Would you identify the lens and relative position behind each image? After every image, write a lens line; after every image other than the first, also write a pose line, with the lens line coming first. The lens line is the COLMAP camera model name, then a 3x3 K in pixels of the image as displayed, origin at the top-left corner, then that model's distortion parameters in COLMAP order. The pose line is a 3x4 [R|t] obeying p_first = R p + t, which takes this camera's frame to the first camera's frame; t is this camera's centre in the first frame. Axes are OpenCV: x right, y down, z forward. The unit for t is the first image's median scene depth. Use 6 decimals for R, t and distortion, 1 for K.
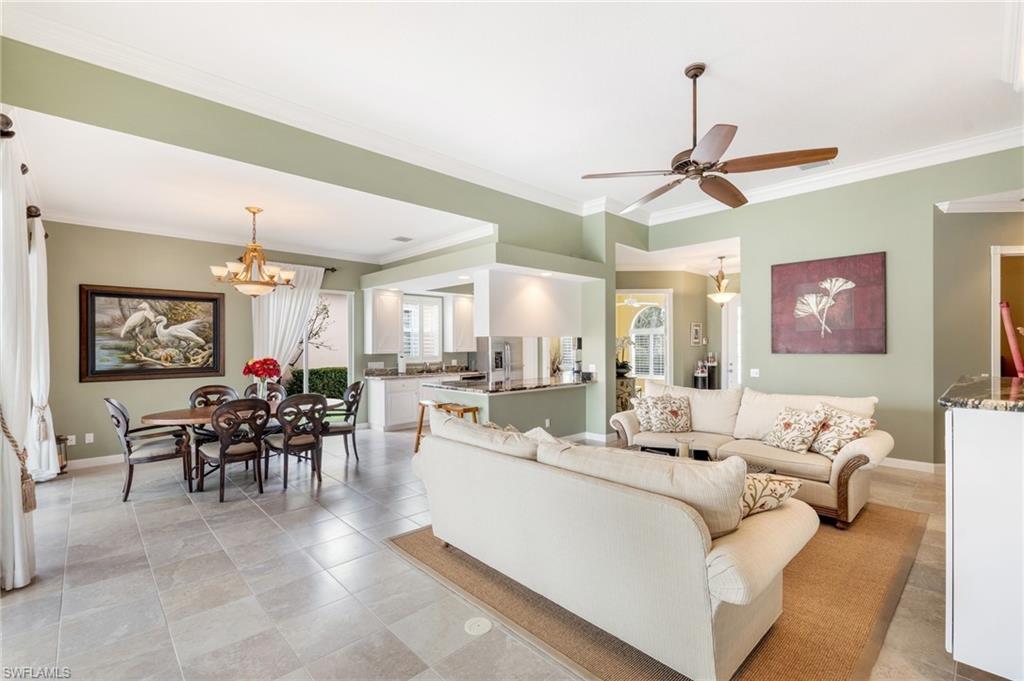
lens RADIAL K [[452.4, 0, 514.3], [0, 452.4, 342.6], [0, 0, 1]] dist [-0.002106, -0.000127]
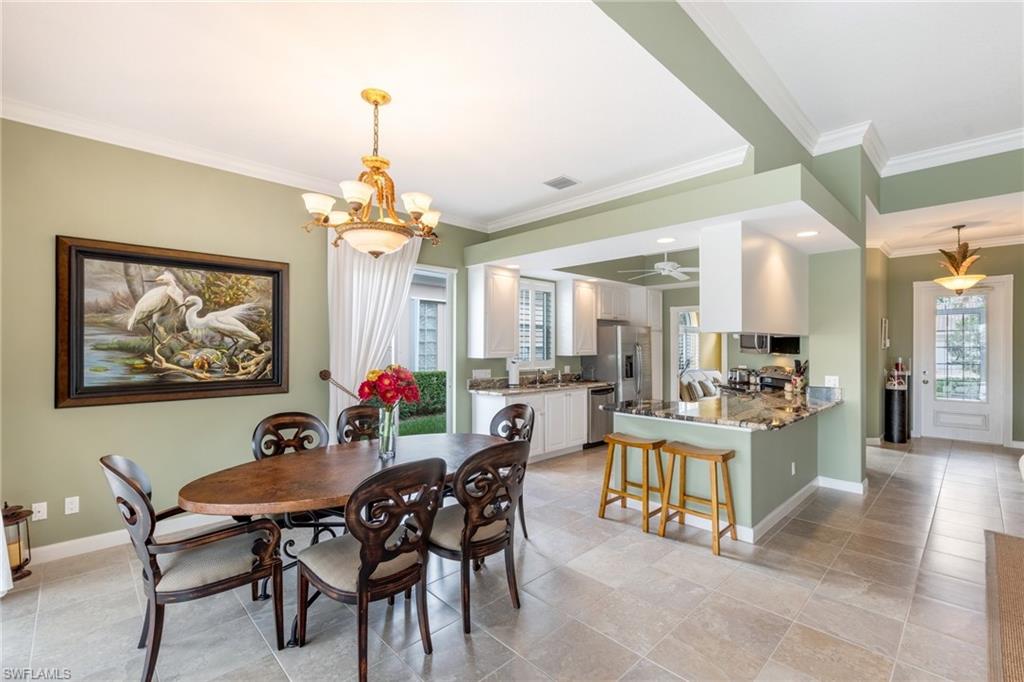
lens RADIAL K [[449.2, 0, 509.3], [0, 449.2, 343.9], [0, 0, 1]] dist [0.000002, -0.000305]
pose [[0.999968, 0.004189, 0.006803, -0.364749], [-0.004169, 0.999987, -0.002974, 0.006037], [-0.006815, 0.002946, 0.999972, 0.397270]]
